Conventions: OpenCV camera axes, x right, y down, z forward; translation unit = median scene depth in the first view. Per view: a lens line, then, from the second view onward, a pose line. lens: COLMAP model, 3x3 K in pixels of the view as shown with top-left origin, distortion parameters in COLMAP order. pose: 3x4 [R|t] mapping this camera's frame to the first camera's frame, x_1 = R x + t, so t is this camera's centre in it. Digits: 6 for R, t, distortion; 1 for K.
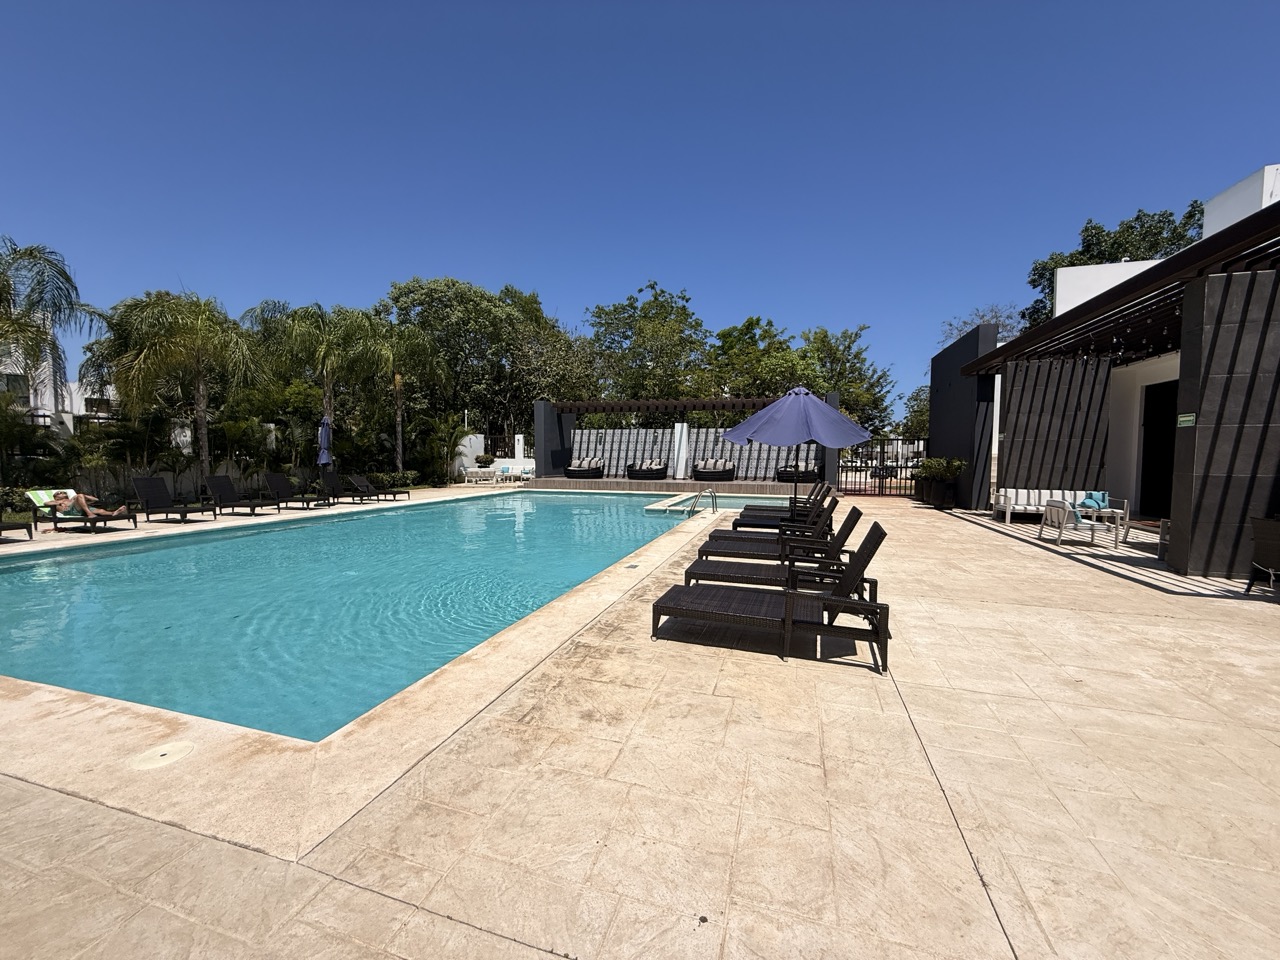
lens RADIAL K [[512.2, 0, 634.1], [0, 512.2, 480.1], [0, 0, 1]] dist [0.001178, 0.000003]
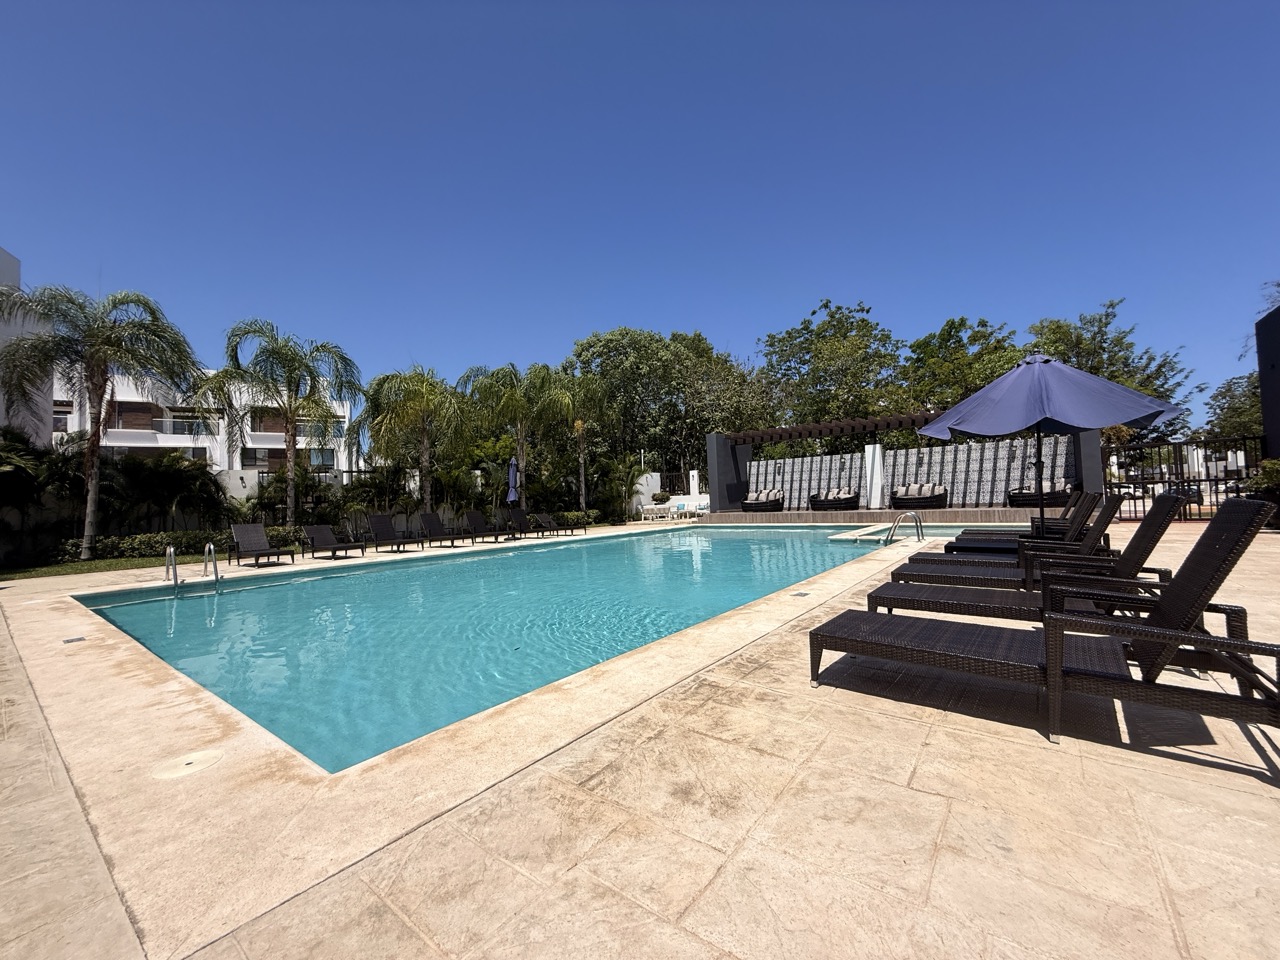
lens RADIAL K [[512.2, 0, 633.4], [0, 512.2, 479.4], [0, 0, 1]] dist [0.001178, 0.000003]
pose [[0.935750, -0.053446, -0.348589, 0.017161], [0.023304, 0.995660, -0.090098, 0.024532], [0.351892, 0.076186, 0.932935, 0.066933]]
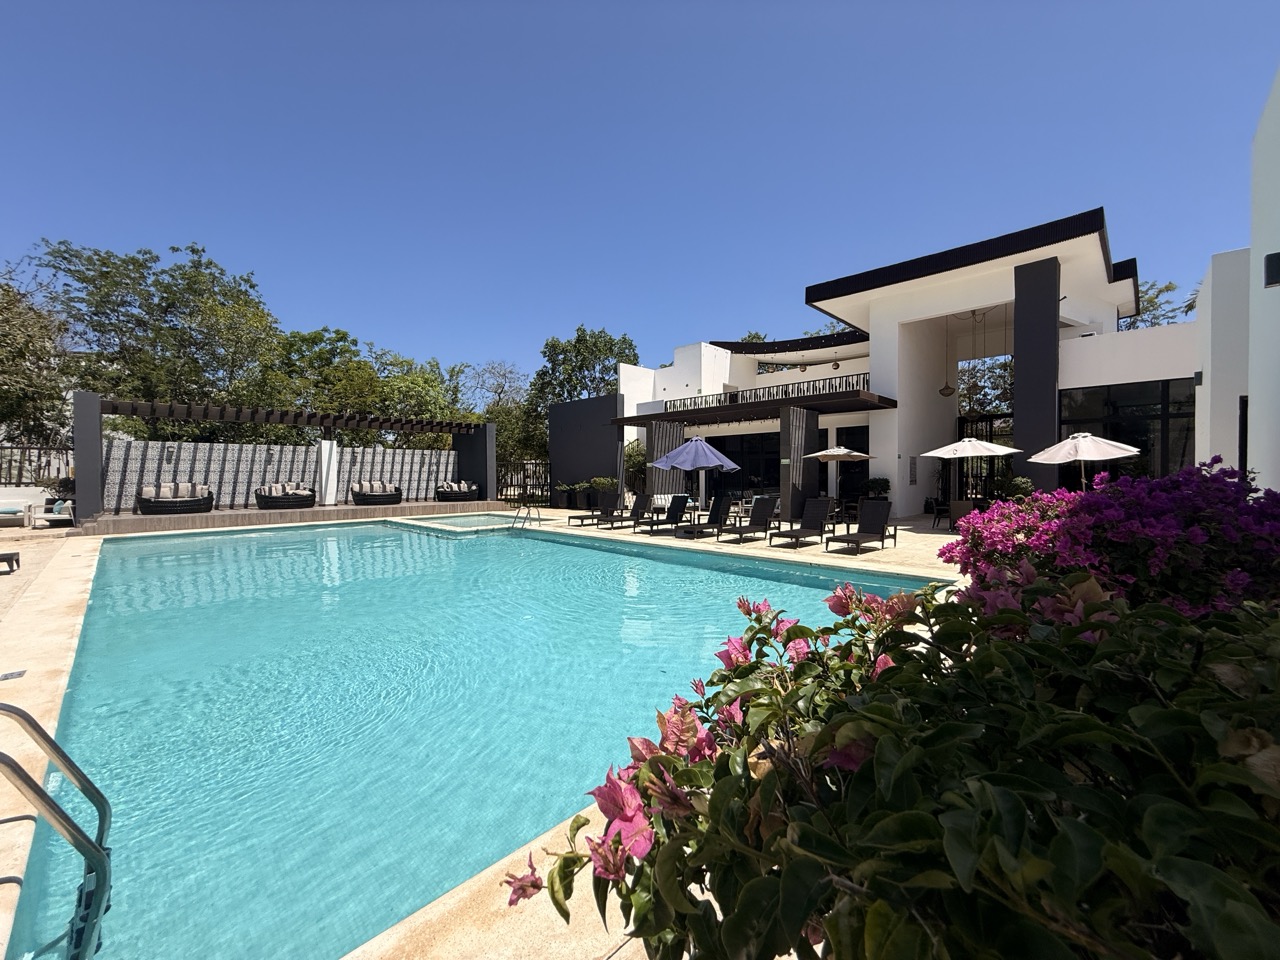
lens RADIAL K [[512.2, 0, 638.7], [0, 512.2, 476.0], [0, 0, 1]] dist [0.001178, 0.000003]
pose [[0.456615, -0.008987, 0.889619, -0.646805], [0.050354, 0.998607, -0.015757, -0.017156], [-0.888238, 0.051991, 0.456432, 0.208493]]
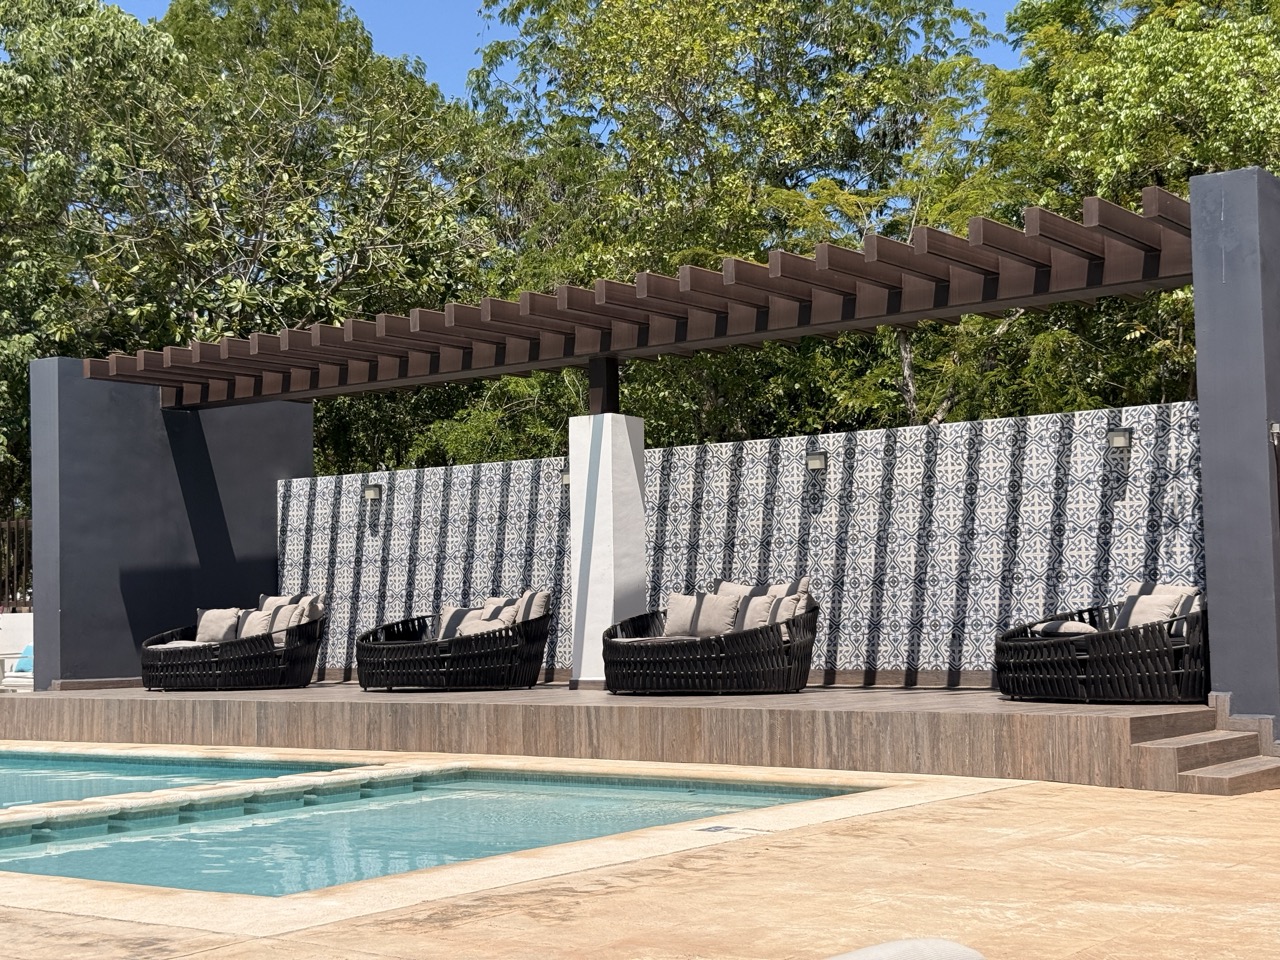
lens RADIAL K [[1787.8, 0, 632.4], [0, 1787.8, 489.3], [0, 0, 1]] dist [0.146116, 0.000000]
pose [[0.944015, -0.044970, -0.326822, 0.501770], [0.006331, 0.992953, -0.118341, 0.007152], [0.329841, 0.109646, 0.937647, 0.479767]]
